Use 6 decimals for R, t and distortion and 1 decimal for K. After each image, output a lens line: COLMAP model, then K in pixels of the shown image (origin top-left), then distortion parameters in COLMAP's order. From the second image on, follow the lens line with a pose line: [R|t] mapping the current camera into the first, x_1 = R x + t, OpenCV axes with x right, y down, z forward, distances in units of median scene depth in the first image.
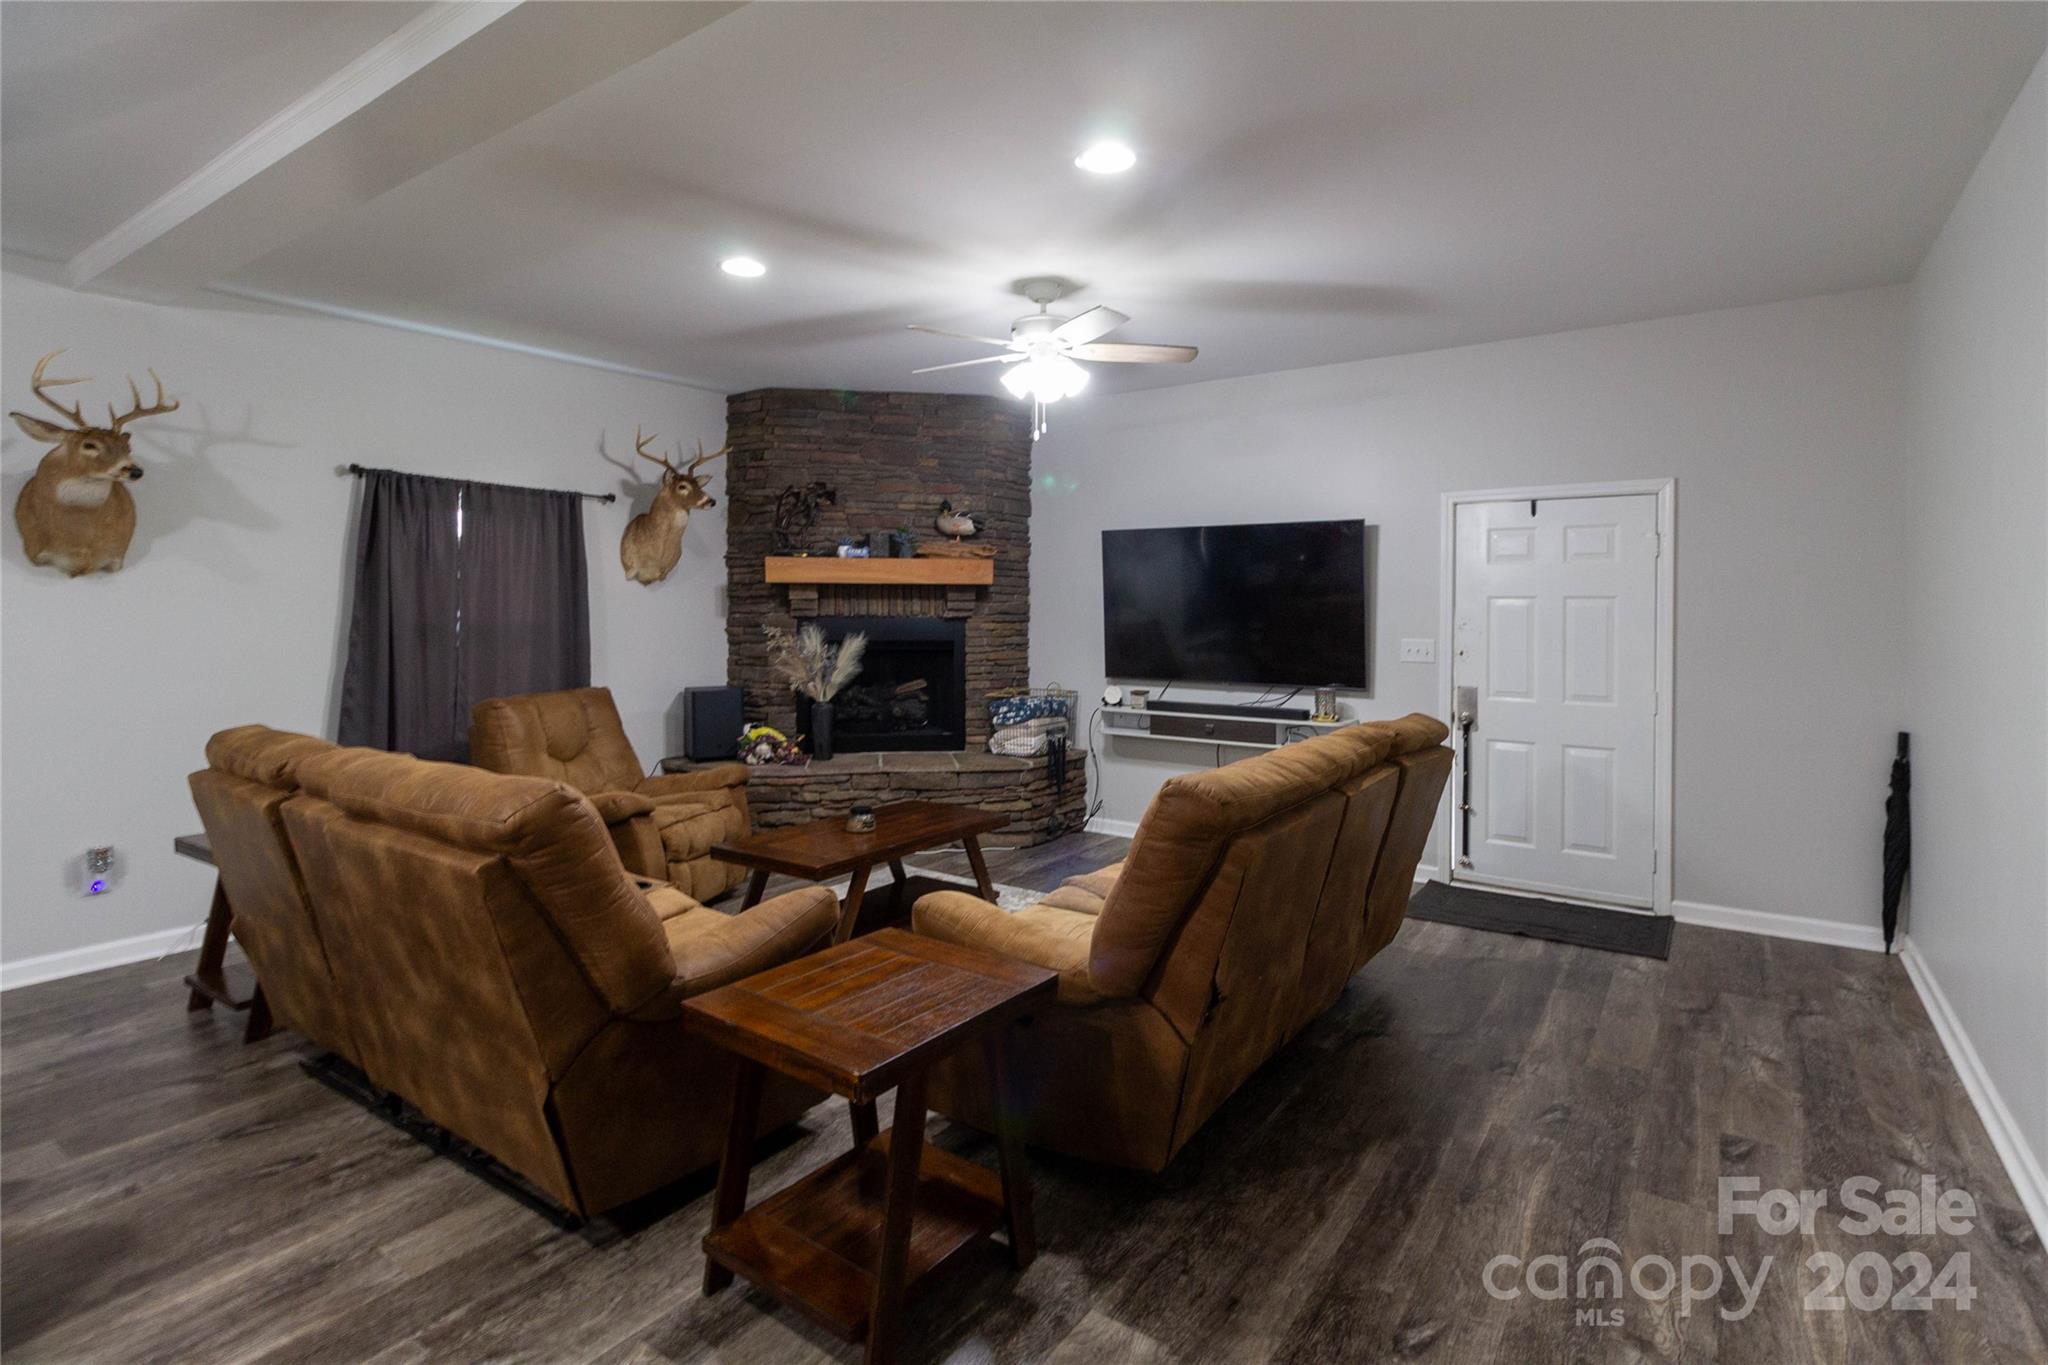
lens RADIAL K [[1005.4, 0, 1024.9], [0, 1005.4, 604.5], [0, 0, 1]] dist [0.000316, 0.000083]
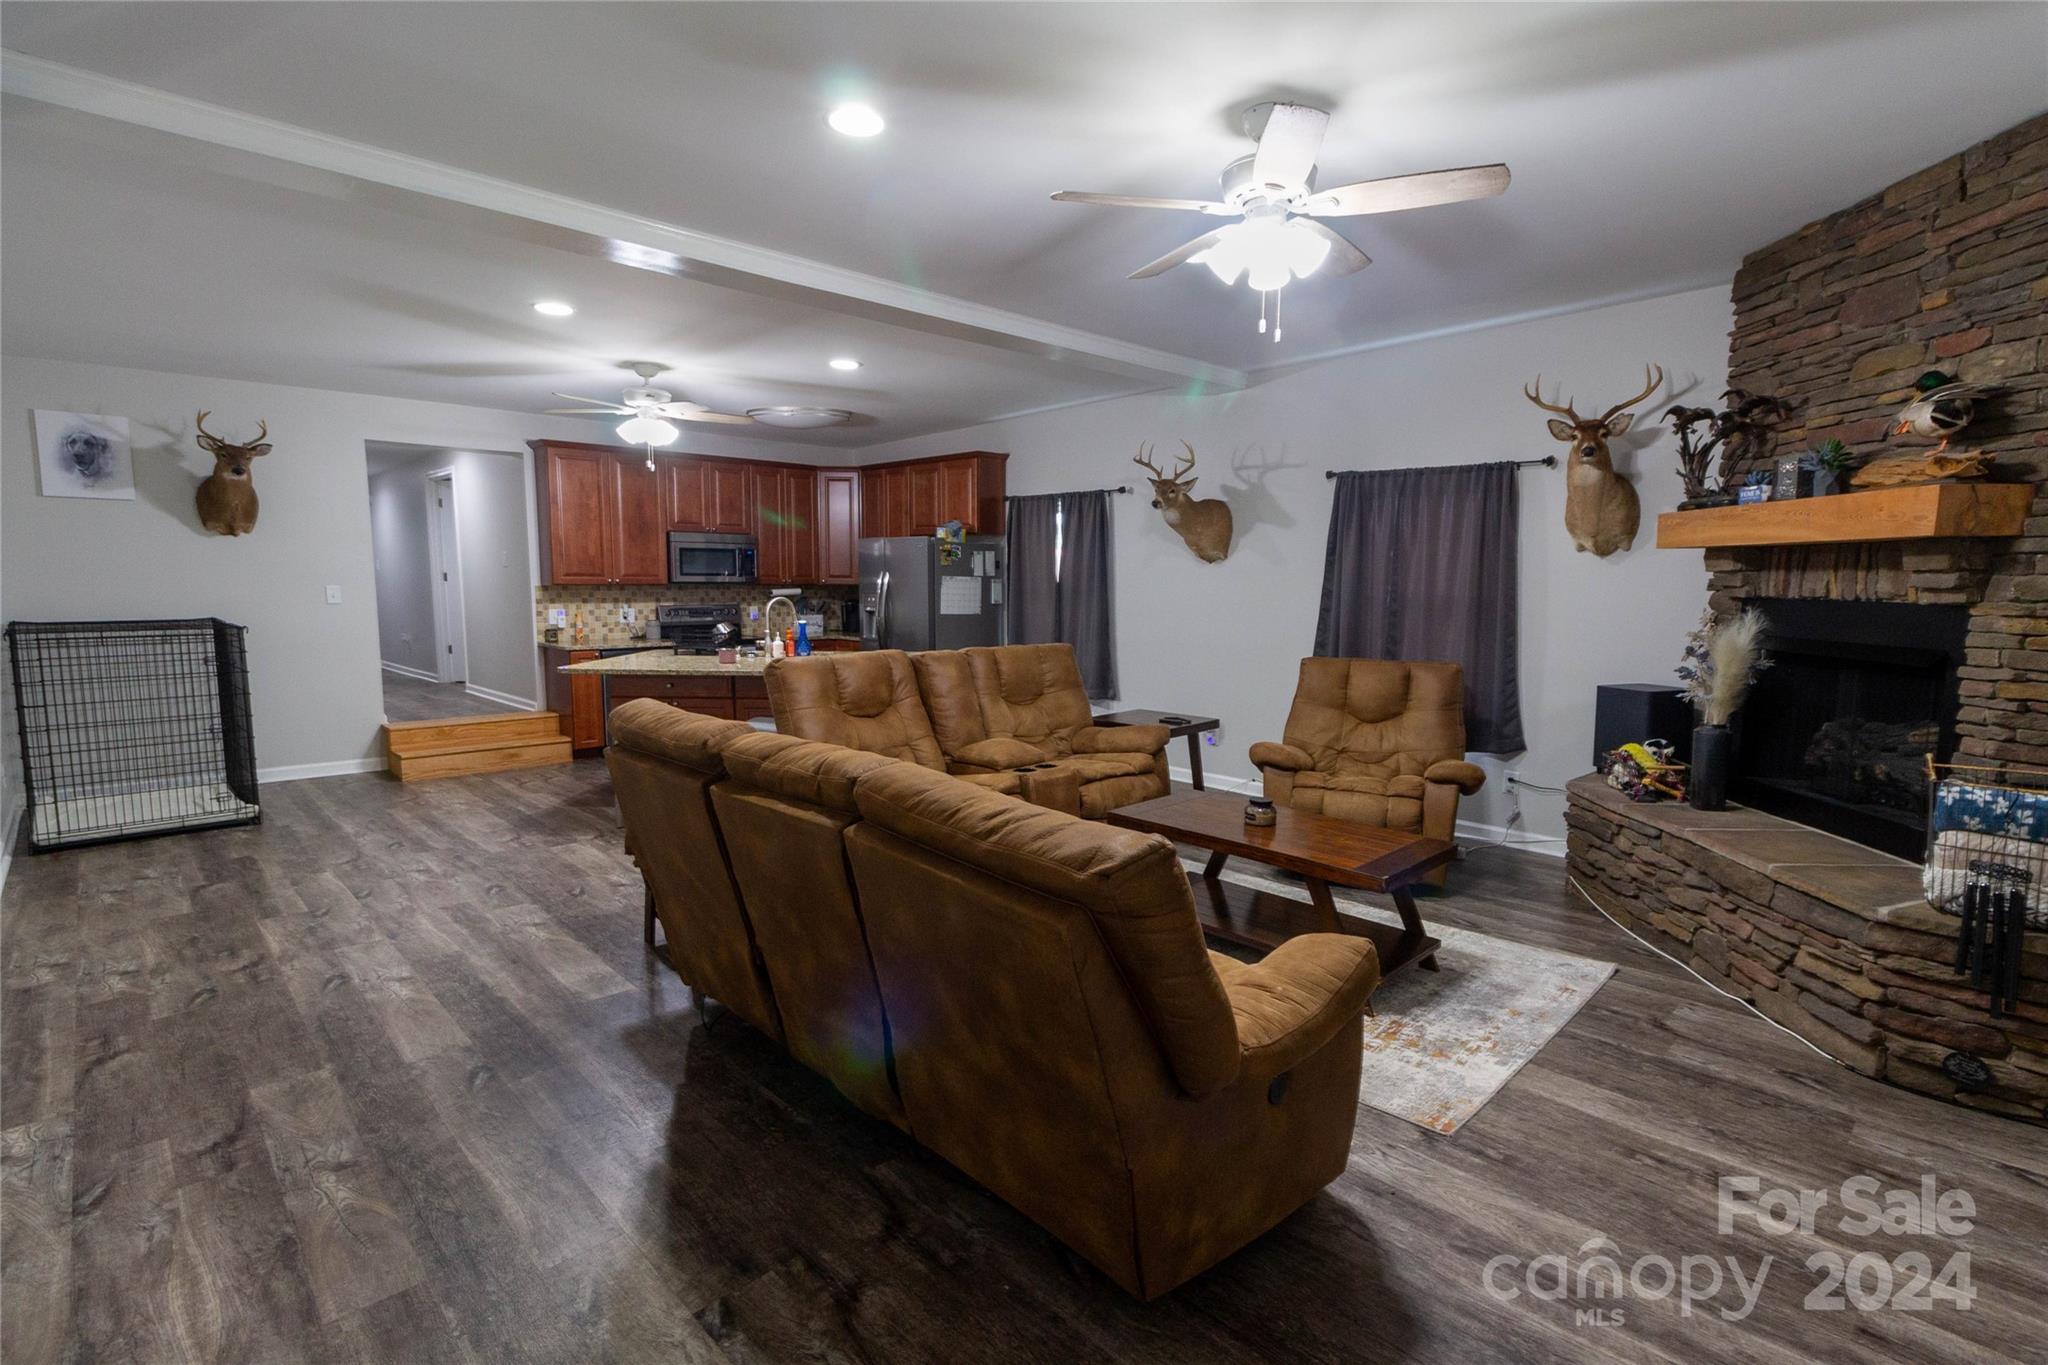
lens RADIAL K [[950.3, 0, 1024.0], [0, 950.3, 682.5], [0, 0, 1]] dist [-0.001654, -0.000387]
pose [[-0.189667, 0.103517, -0.976376, 0.548649], [-0.003332, 0.994353, 0.106070, 0.003051], [0.981843, 0.023371, -0.188252, 0.725552]]
